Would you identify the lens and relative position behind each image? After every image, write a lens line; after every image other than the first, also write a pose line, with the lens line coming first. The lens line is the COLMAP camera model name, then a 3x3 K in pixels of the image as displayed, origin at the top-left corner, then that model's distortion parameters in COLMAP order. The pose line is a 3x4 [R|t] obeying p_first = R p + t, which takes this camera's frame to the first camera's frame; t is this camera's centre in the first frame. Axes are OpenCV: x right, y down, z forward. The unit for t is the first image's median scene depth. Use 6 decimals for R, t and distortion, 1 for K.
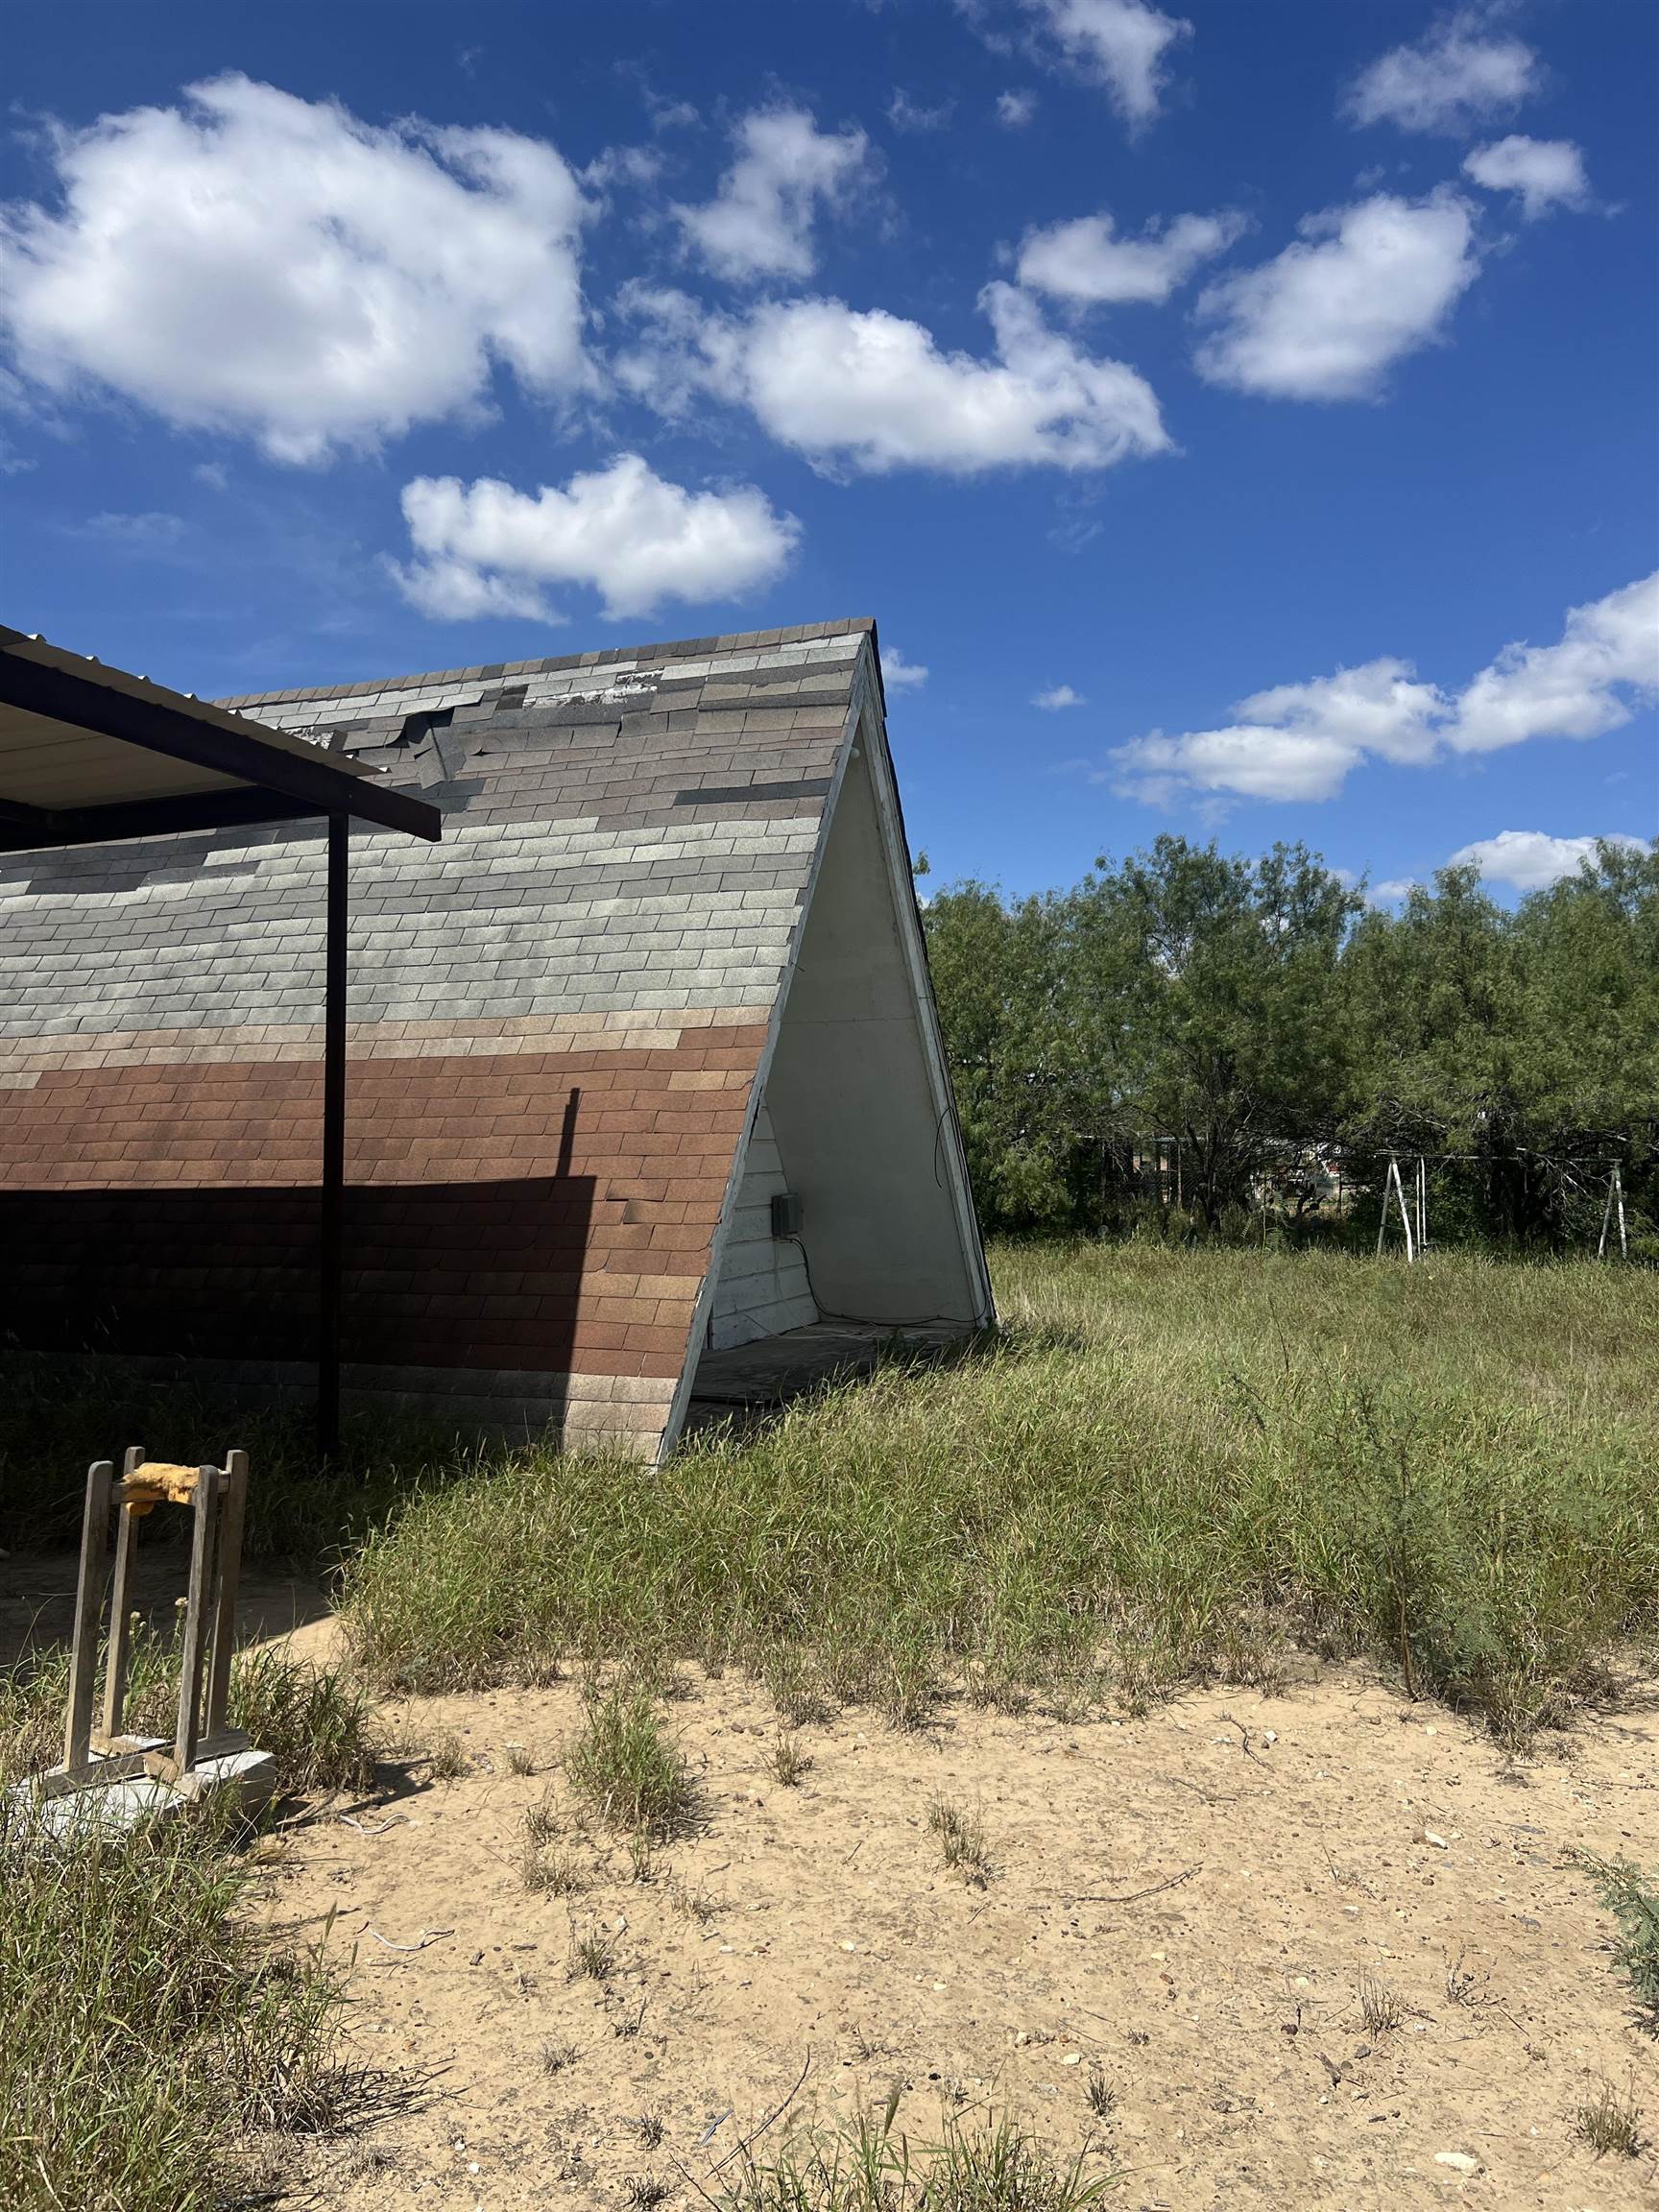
lens RADIAL K [[1683.4, 0, 830.7], [0, 1683.4, 1097.3], [0, 0, 1]] dist [0.062128, -0.068483]
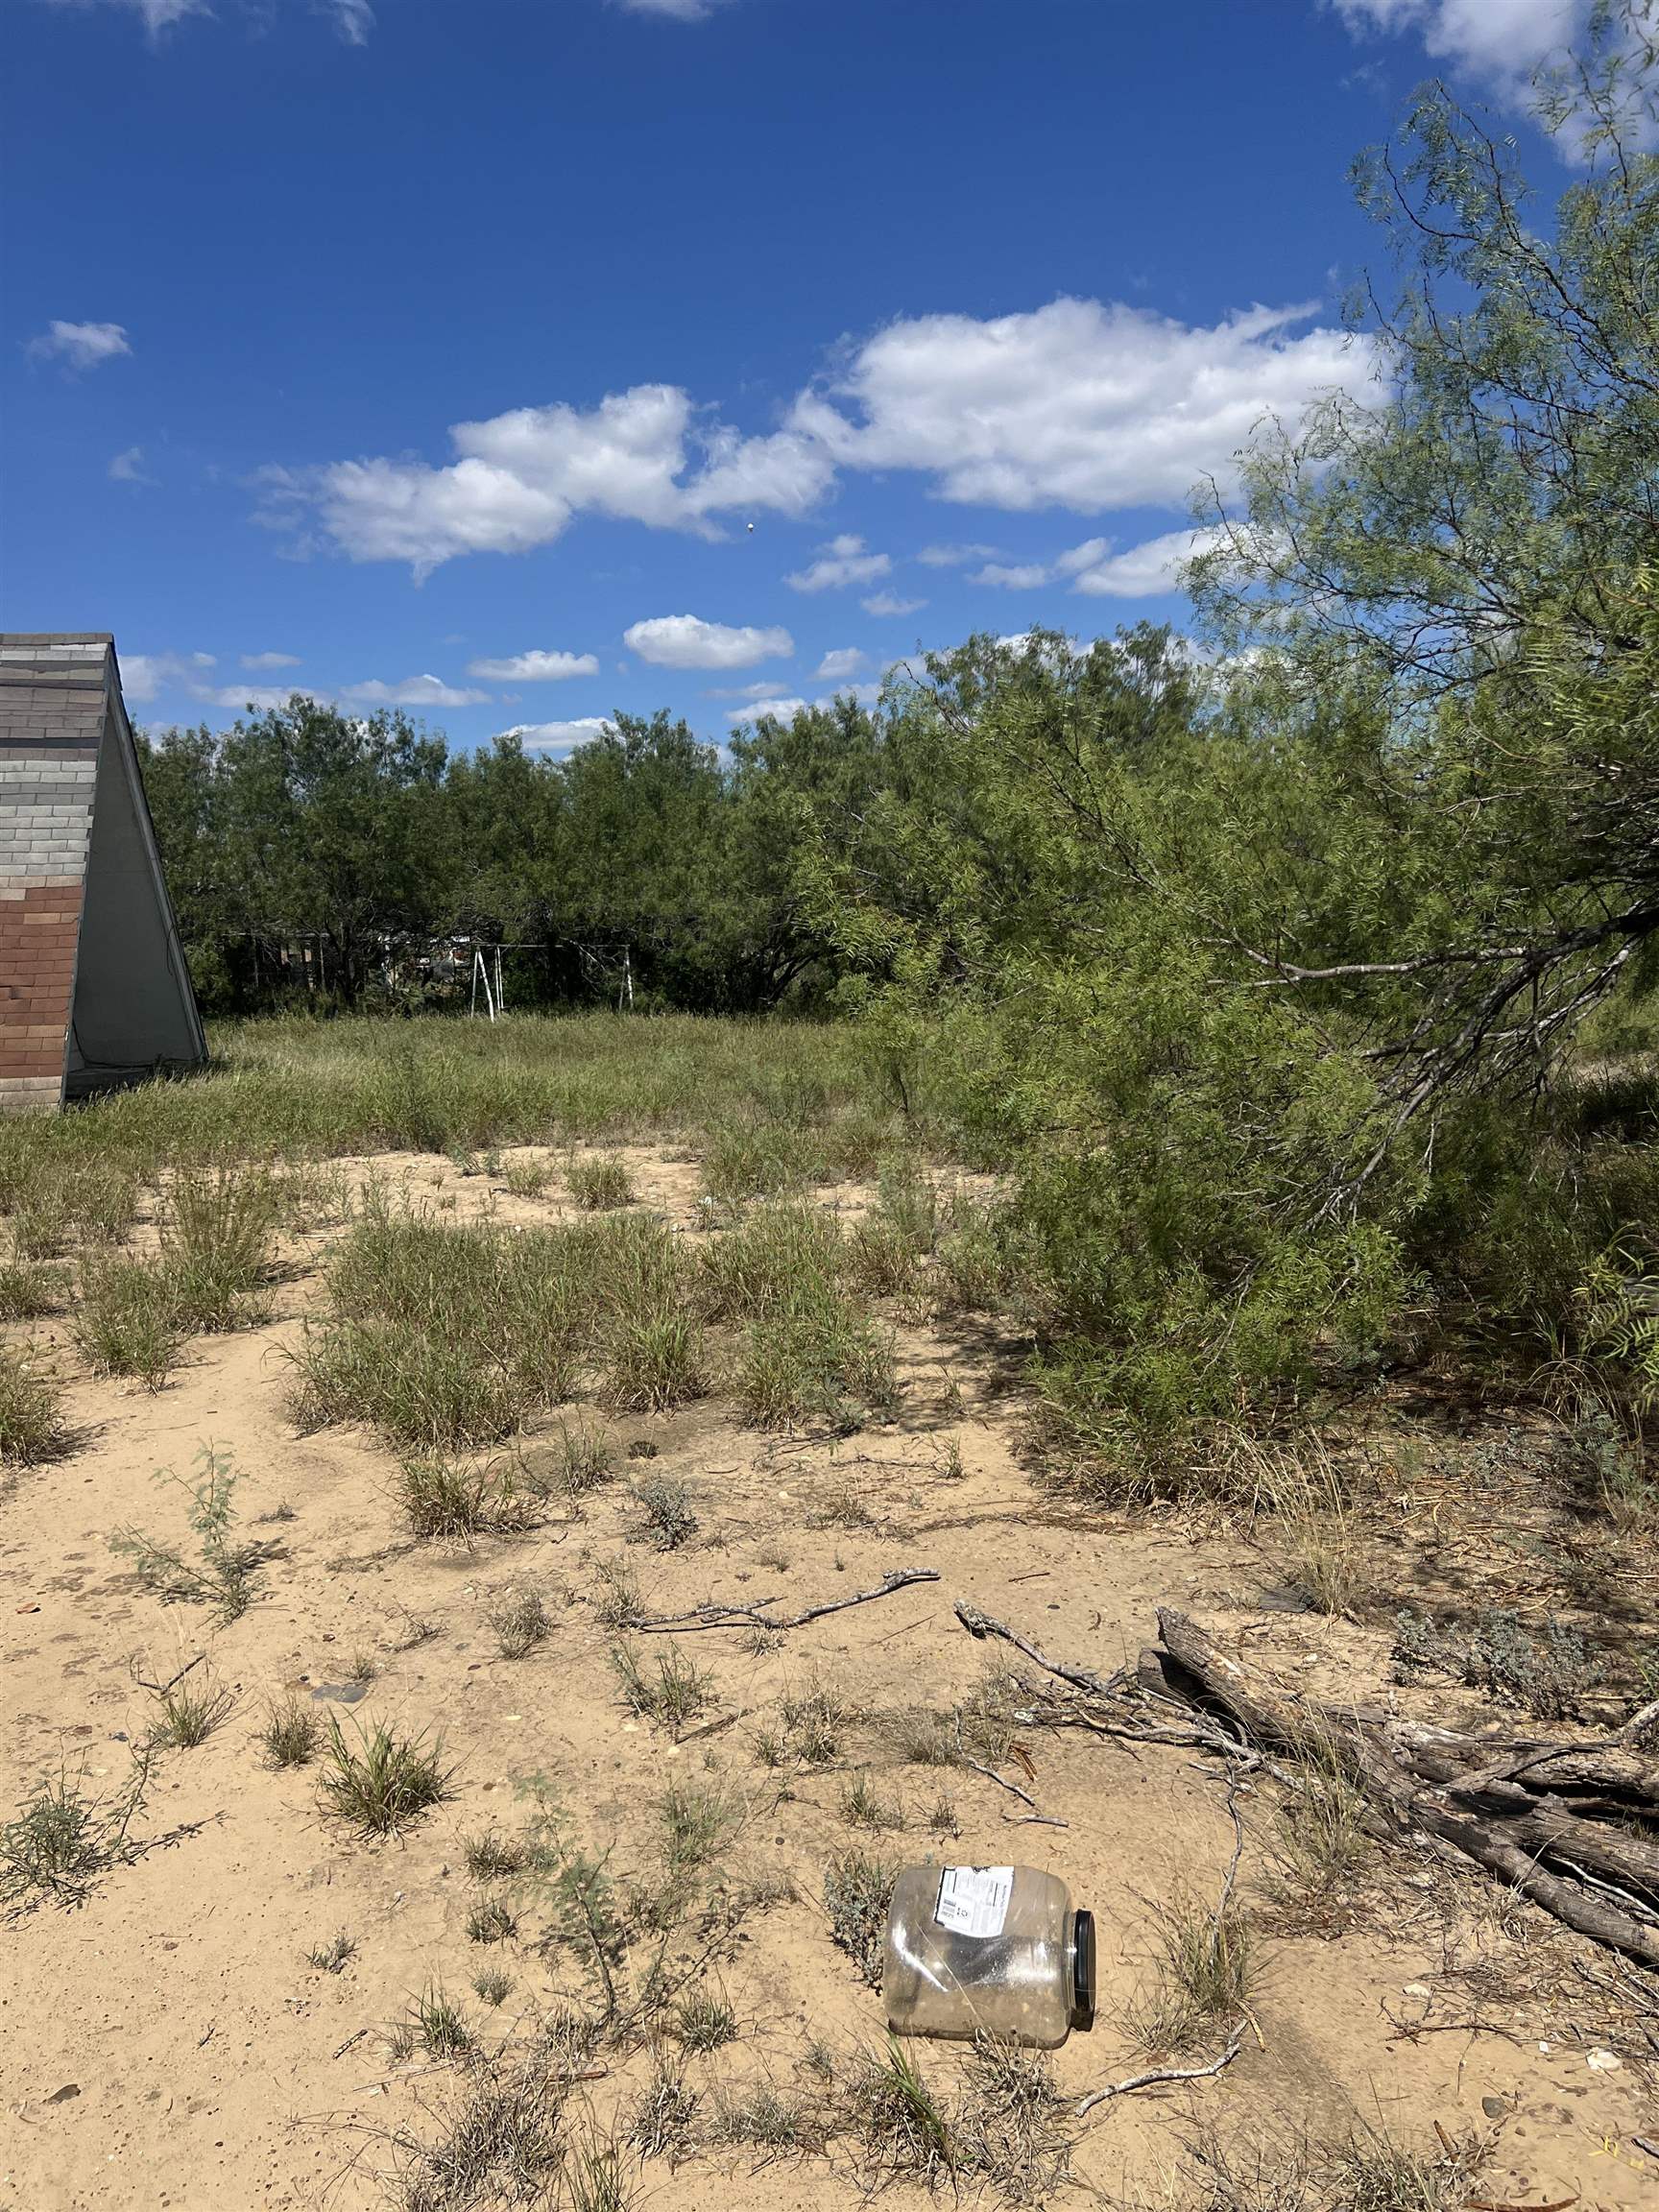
lens RADIAL K [[1683.4, 0, 758.8], [0, 1683.4, 1109.5], [0, 0, 1]] dist [0.062128, -0.068483]
pose [[0.897701, -0.073193, 0.434484, -0.184678], [0.015726, 0.990800, 0.134417, -0.037211], [-0.440325, -0.113833, 0.890593, -0.927710]]
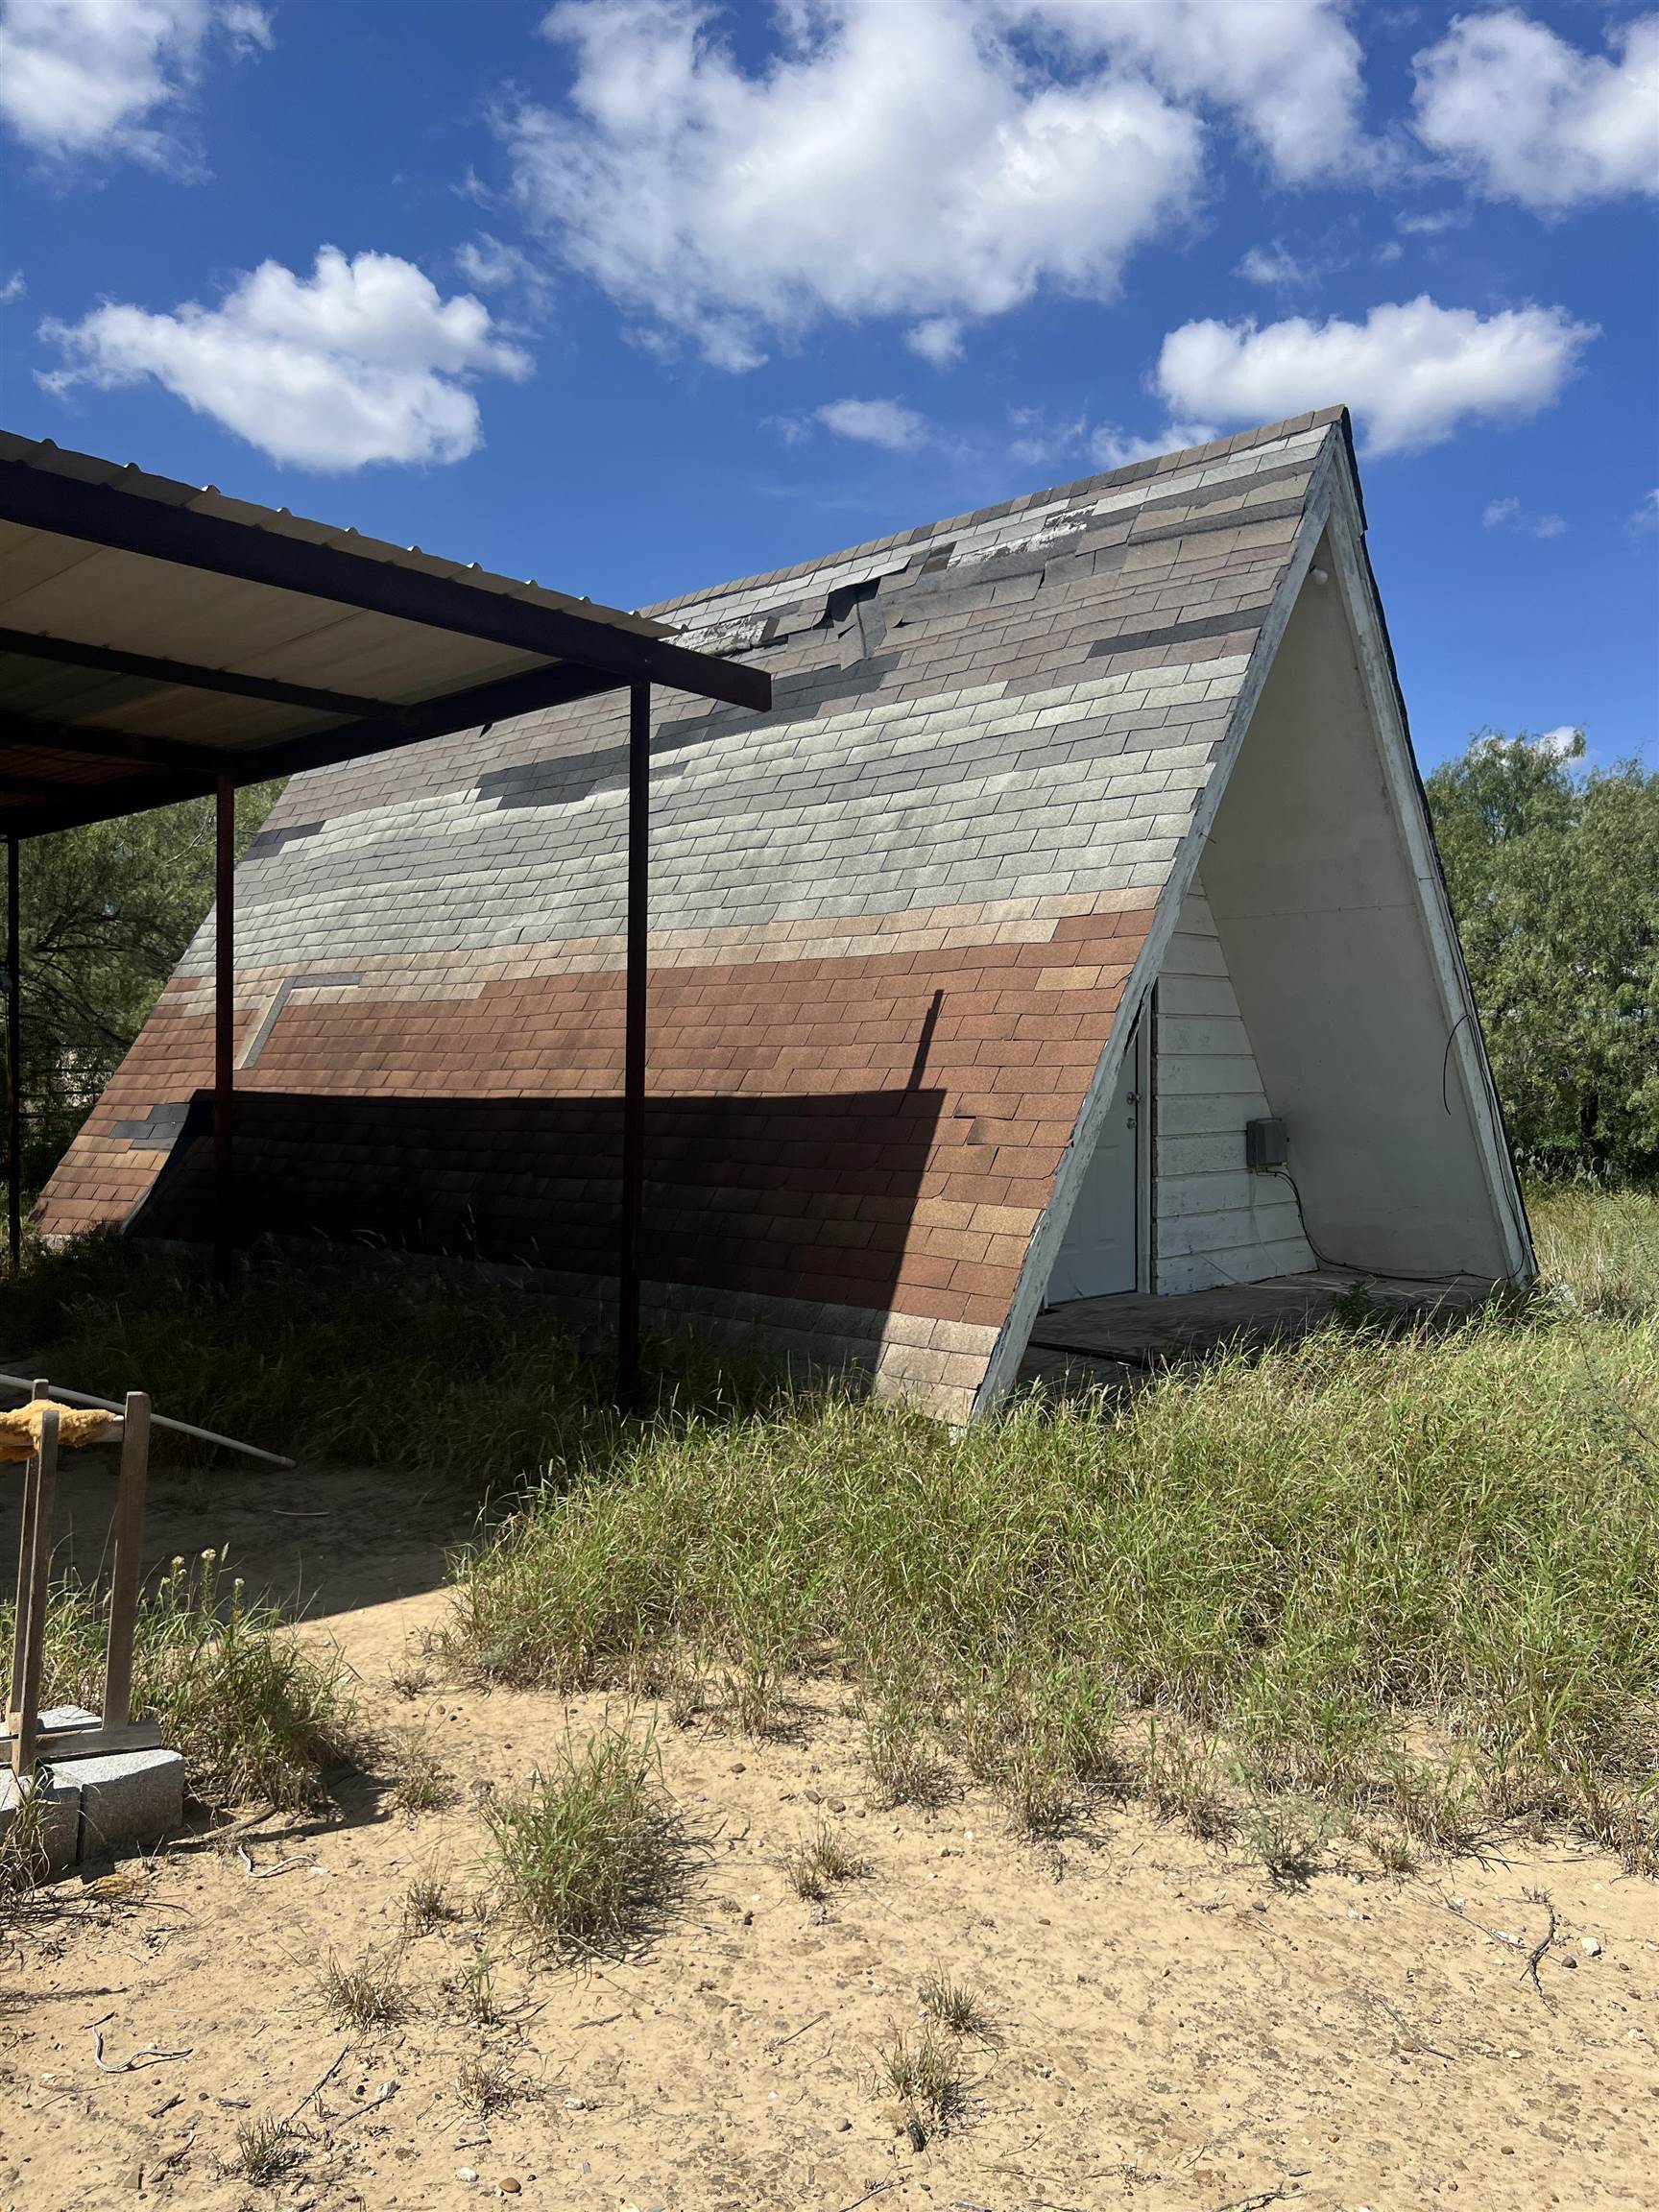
lens RADIAL K [[1683.4, 0, 838.1], [0, 1683.4, 1103.7], [0, 0, 1]] dist [0.062128, -0.068483]
pose [[0.927195, 0.014631, -0.374293, 0.123592], [0.002632, 0.998958, 0.045567, 0.013541], [0.374570, -0.043235, 0.926190, 0.162322]]
